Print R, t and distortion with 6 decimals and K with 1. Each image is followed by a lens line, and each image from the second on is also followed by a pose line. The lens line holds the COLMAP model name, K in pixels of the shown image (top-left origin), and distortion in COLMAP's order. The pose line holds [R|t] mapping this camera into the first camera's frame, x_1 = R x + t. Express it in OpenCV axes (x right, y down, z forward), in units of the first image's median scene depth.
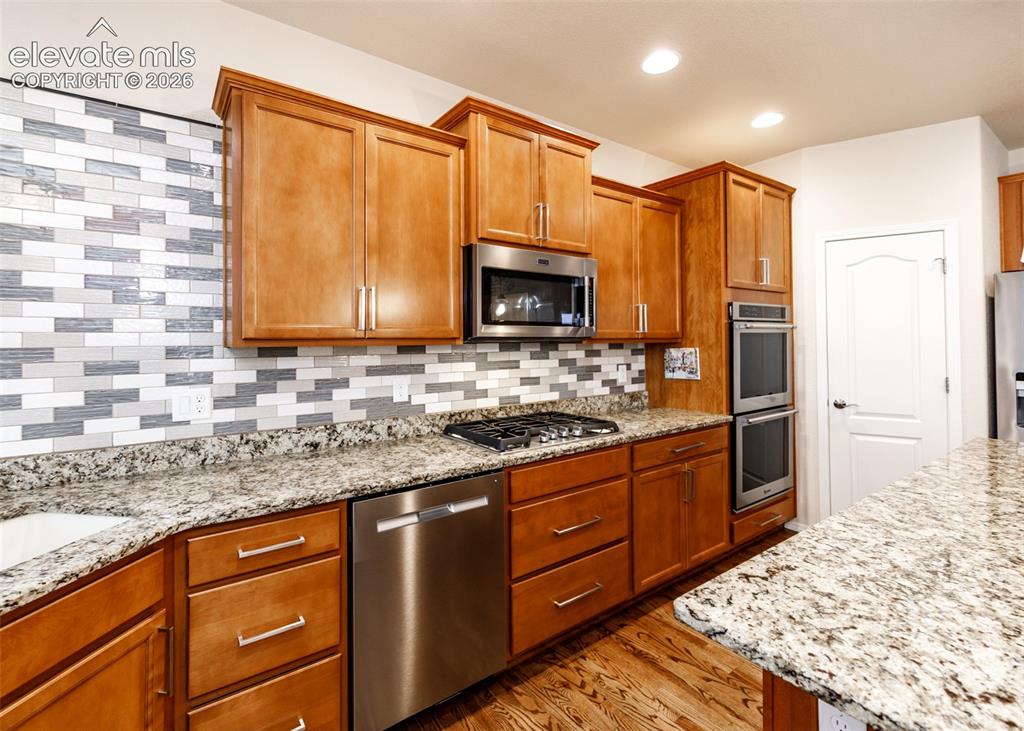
lens RADIAL K [[471.2, 0, 496.8], [0, 471.2, 333.0], [0, 0, 1]] dist [0.005748, 0.000119]
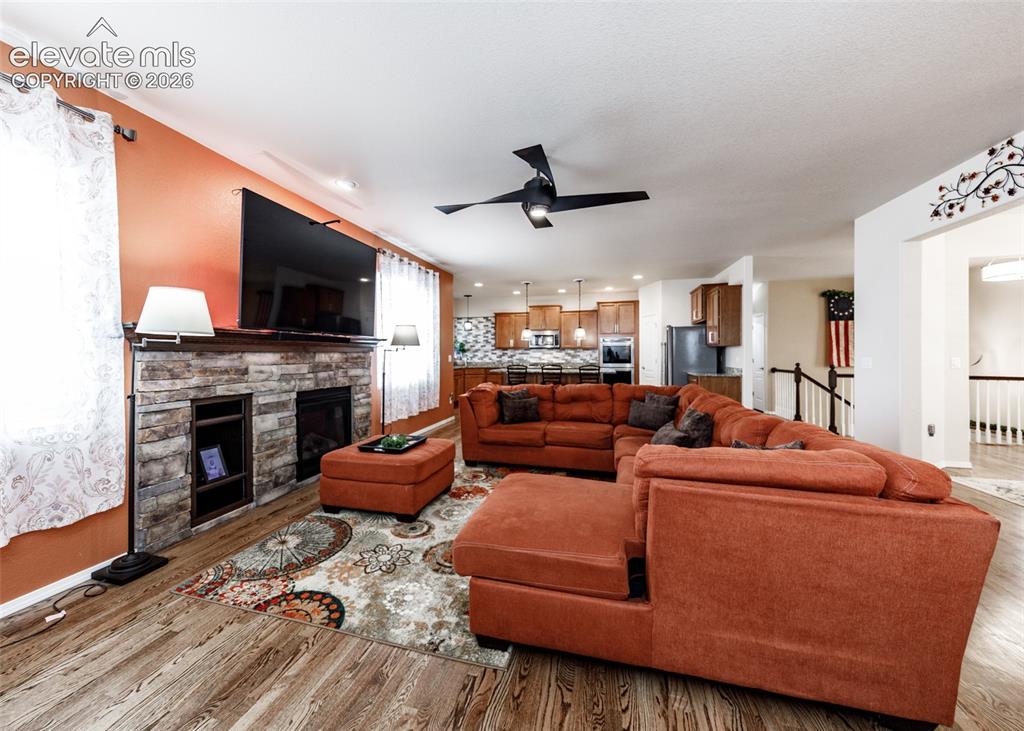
lens RADIAL K [[409.0, 0, 481.8], [0, 409.0, 353.4], [0, 0, 1]] dist [0.000121, -0.000091]
pose [[0.606923, 0.007019, -0.794730, 3.260192], [0.006654, 0.999881, 0.013912, 0.007003], [0.794733, -0.013731, 0.606804, -2.271955]]
